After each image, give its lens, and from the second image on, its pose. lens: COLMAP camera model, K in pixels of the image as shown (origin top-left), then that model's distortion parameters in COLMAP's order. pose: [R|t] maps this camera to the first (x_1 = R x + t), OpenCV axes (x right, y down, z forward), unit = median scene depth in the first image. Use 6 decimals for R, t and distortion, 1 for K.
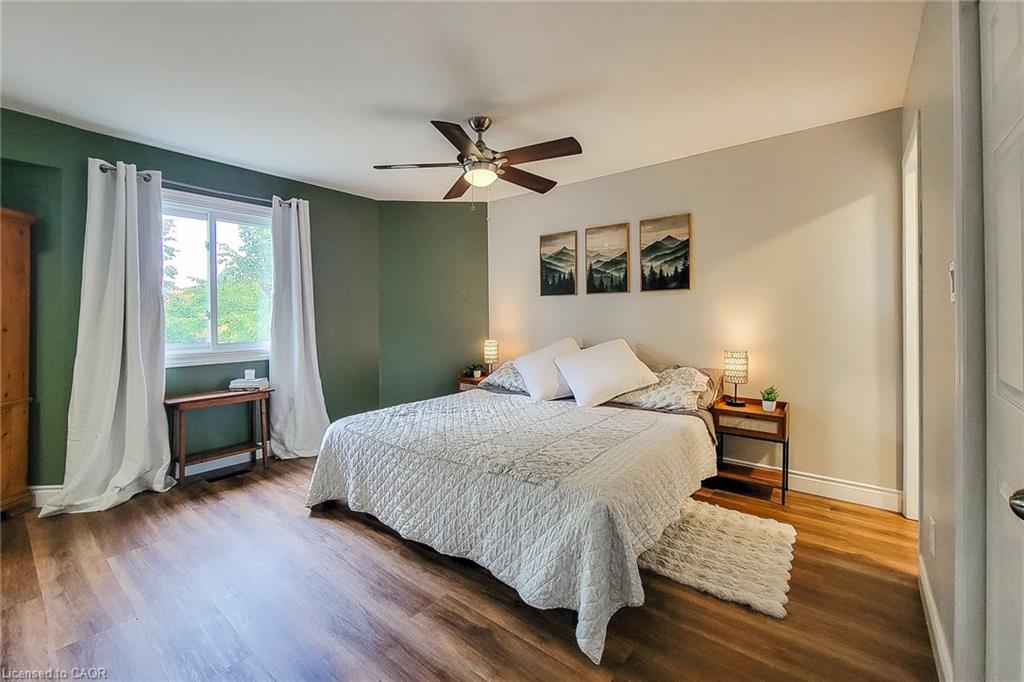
lens RADIAL K [[424.5, 0, 511.2], [0, 424.5, 319.7], [0, 0, 1]] dist [0.004062, -0.001499]
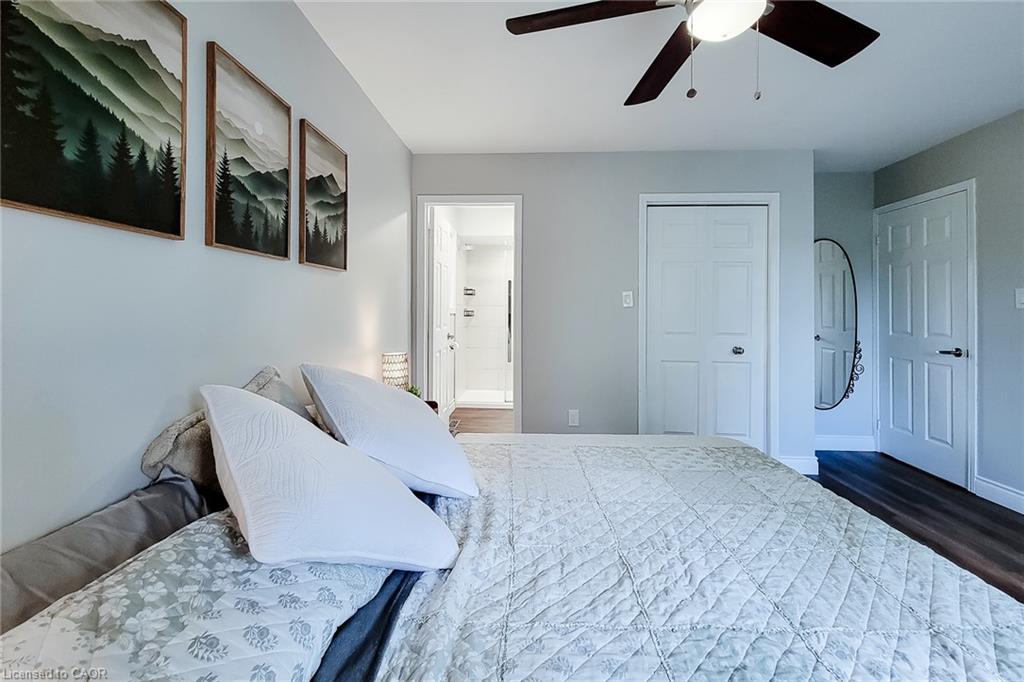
lens RADIAL K [[424.5, 0, 506.9], [0, 424.5, 308.3], [0, 0, 1]] dist [0.004062, -0.001499]
pose [[-0.573901, 0.005266, 0.818908, -0.253255], [0.005102, 0.999983, -0.002855, -0.010392], [-0.818909, 0.002540, -0.573918, 1.170685]]
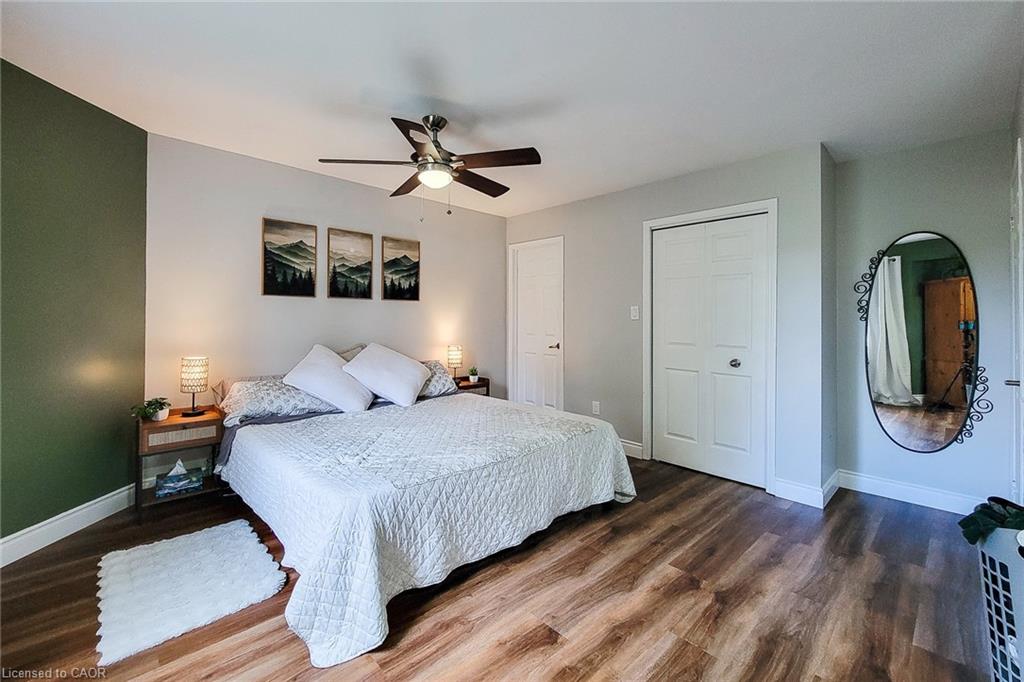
lens RADIAL K [[424.5, 0, 492.5], [0, 424.5, 317.2], [0, 0, 1]] dist [0.004062, -0.001499]
pose [[0.164027, 0.014031, 0.986356, -0.801728], [-0.000699, 0.999900, -0.014108, -0.004455], [-0.986456, 0.001624, 0.164020, 0.572014]]
